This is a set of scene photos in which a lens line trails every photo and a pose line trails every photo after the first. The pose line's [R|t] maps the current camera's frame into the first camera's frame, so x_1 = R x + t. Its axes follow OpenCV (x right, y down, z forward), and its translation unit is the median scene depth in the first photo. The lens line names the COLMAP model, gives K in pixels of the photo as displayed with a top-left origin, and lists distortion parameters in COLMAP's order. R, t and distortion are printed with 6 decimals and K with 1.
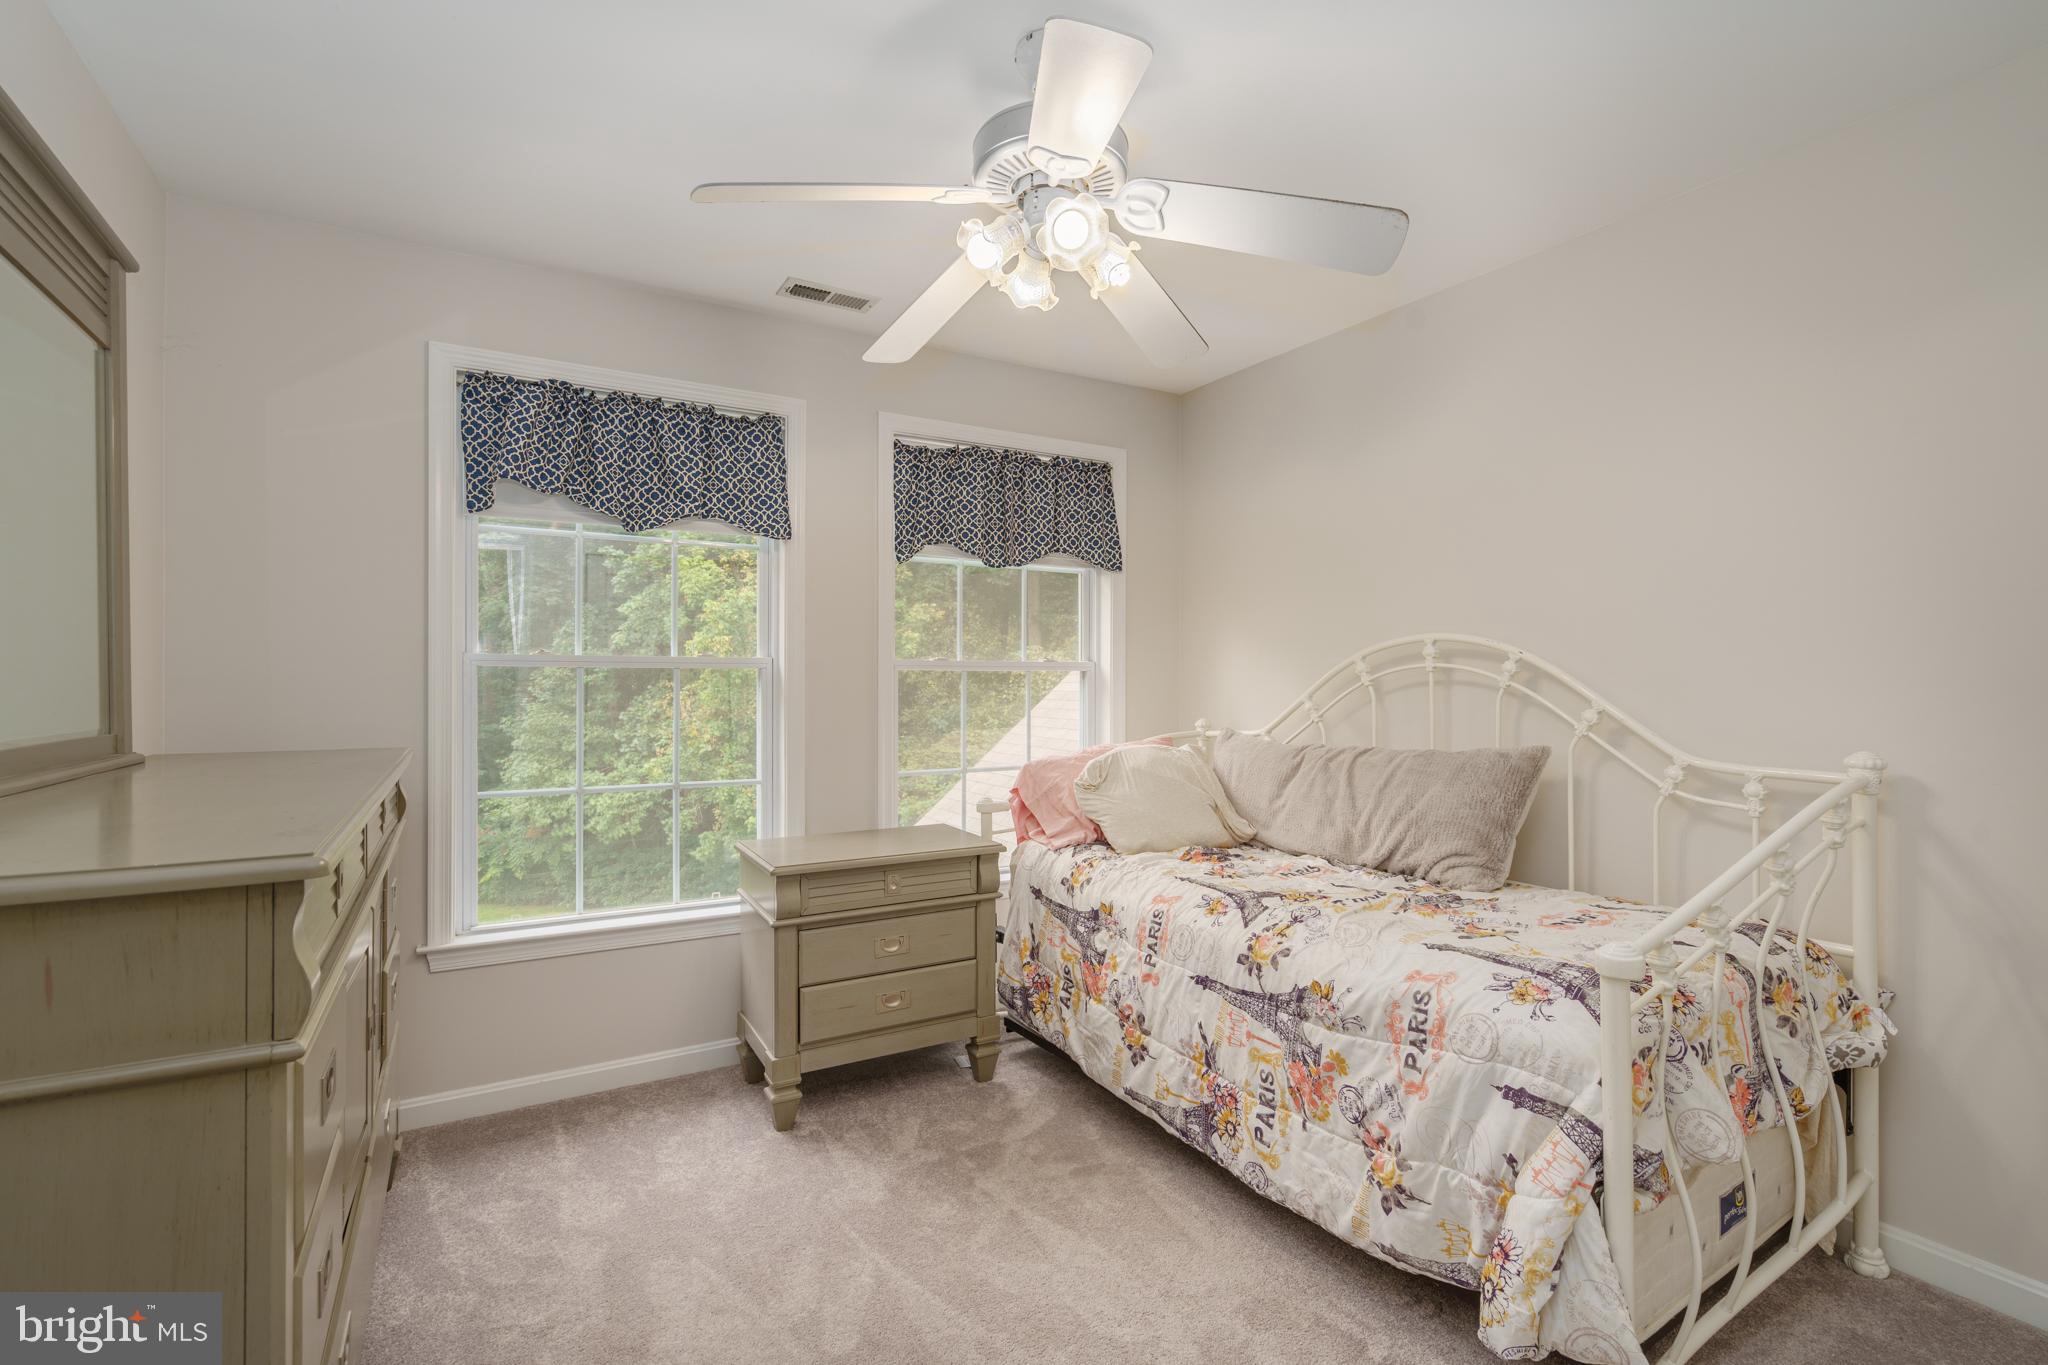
lens RADIAL K [[941.0, 0, 1024.0], [0, 941.0, 682.5], [0, 0, 1]] dist [-0.002369, 0.000223]
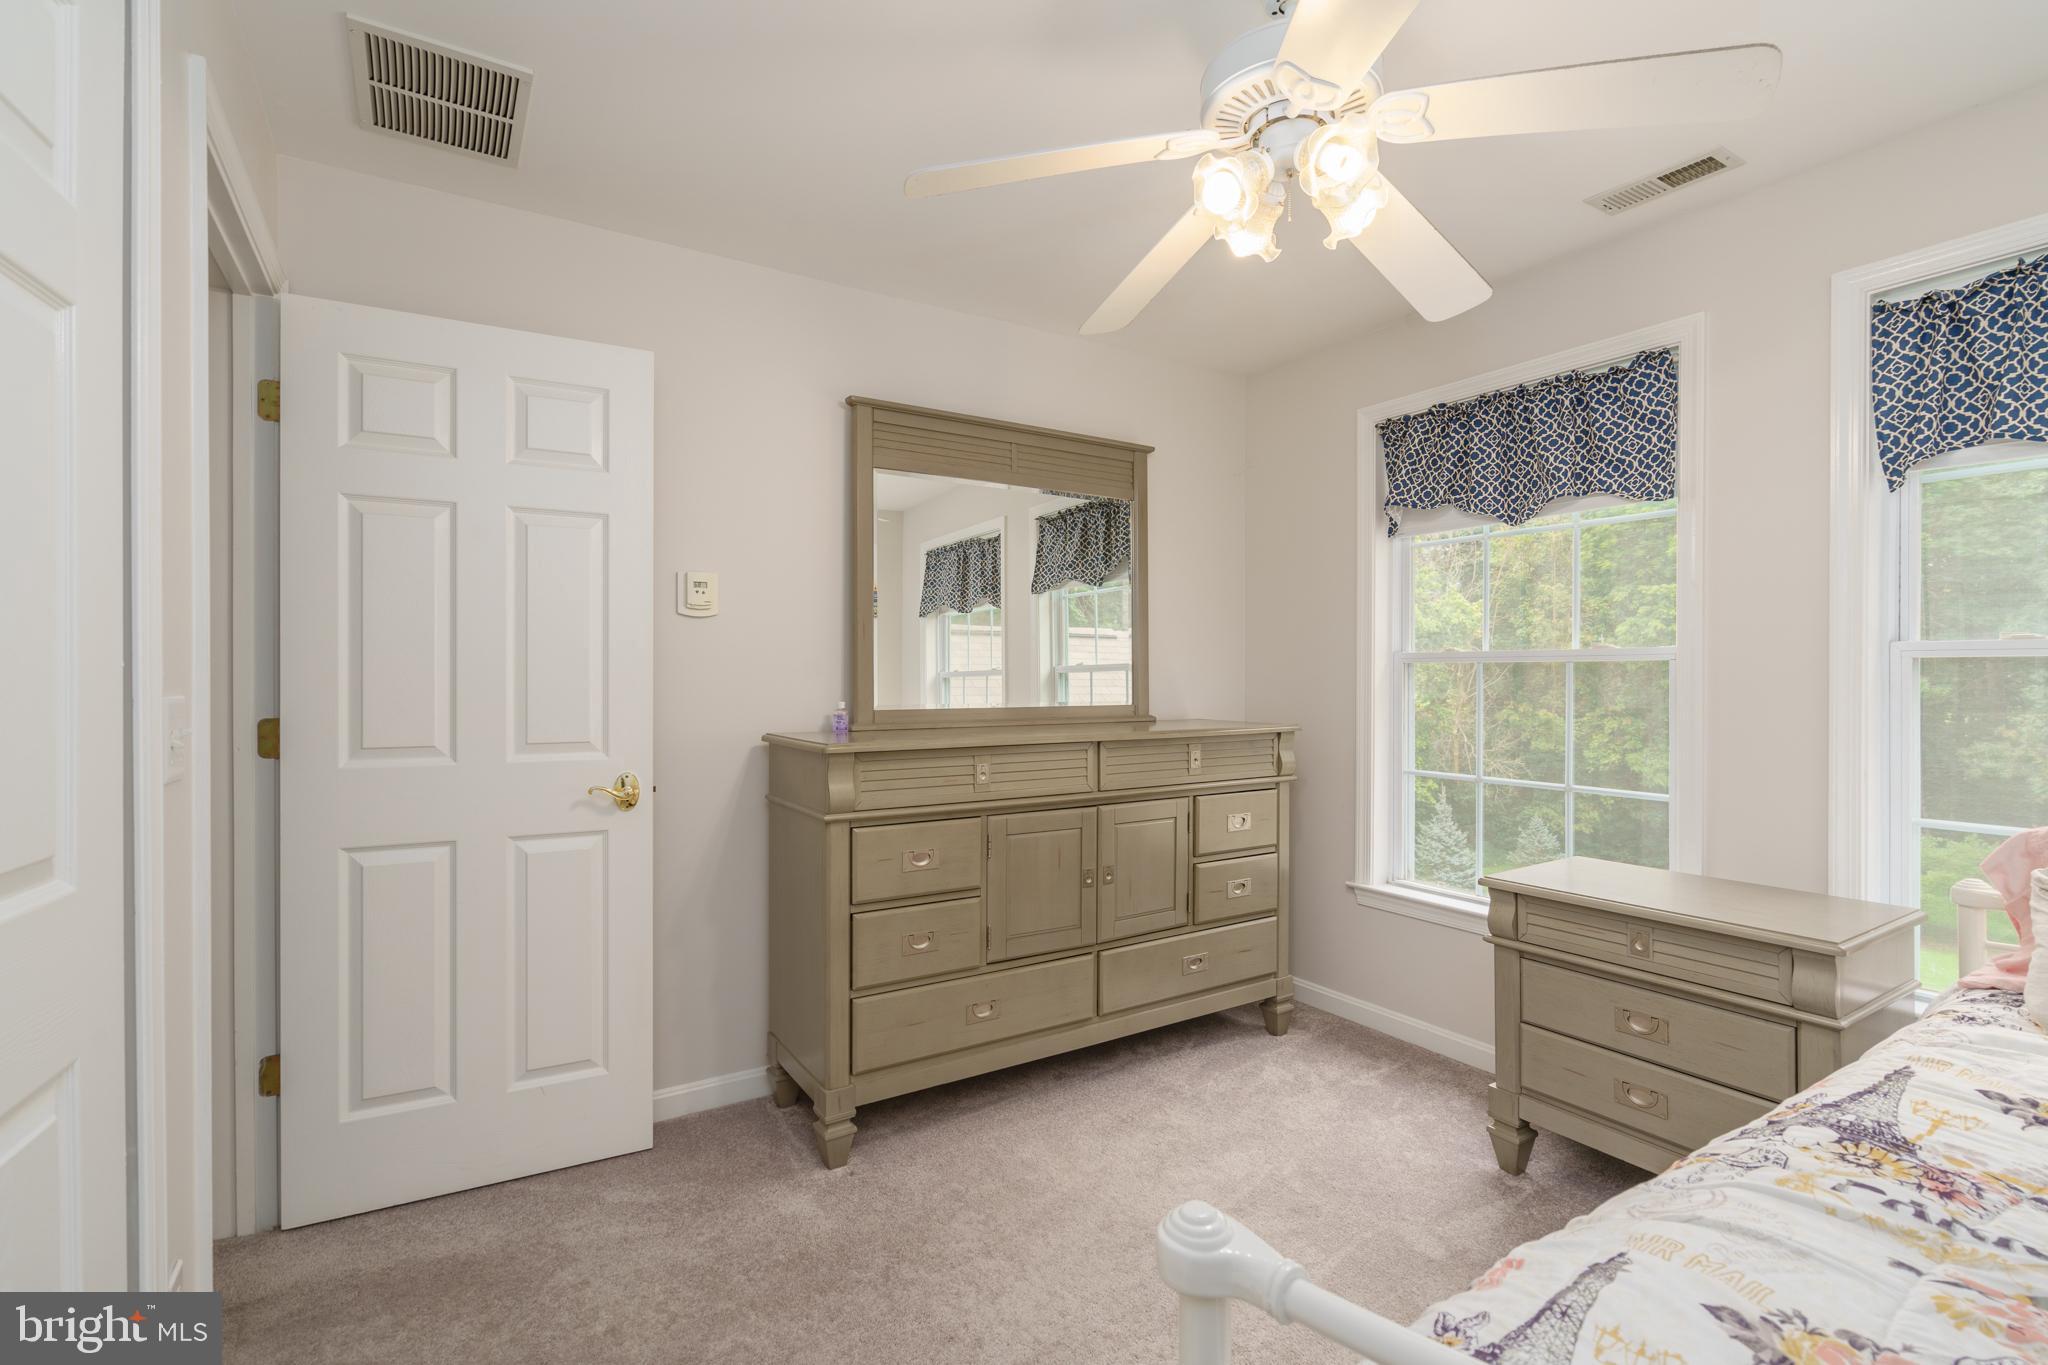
lens RADIAL K [[941.0, 0, 1024.0], [0, 941.0, 682.5], [0, 0, 1]] dist [-0.002369, 0.000223]
pose [[0.020445, 0.003826, -0.999784, 0.592021], [-0.013929, 0.999897, 0.003541, 0.009667], [0.999694, 0.013853, 0.020496, 0.483721]]
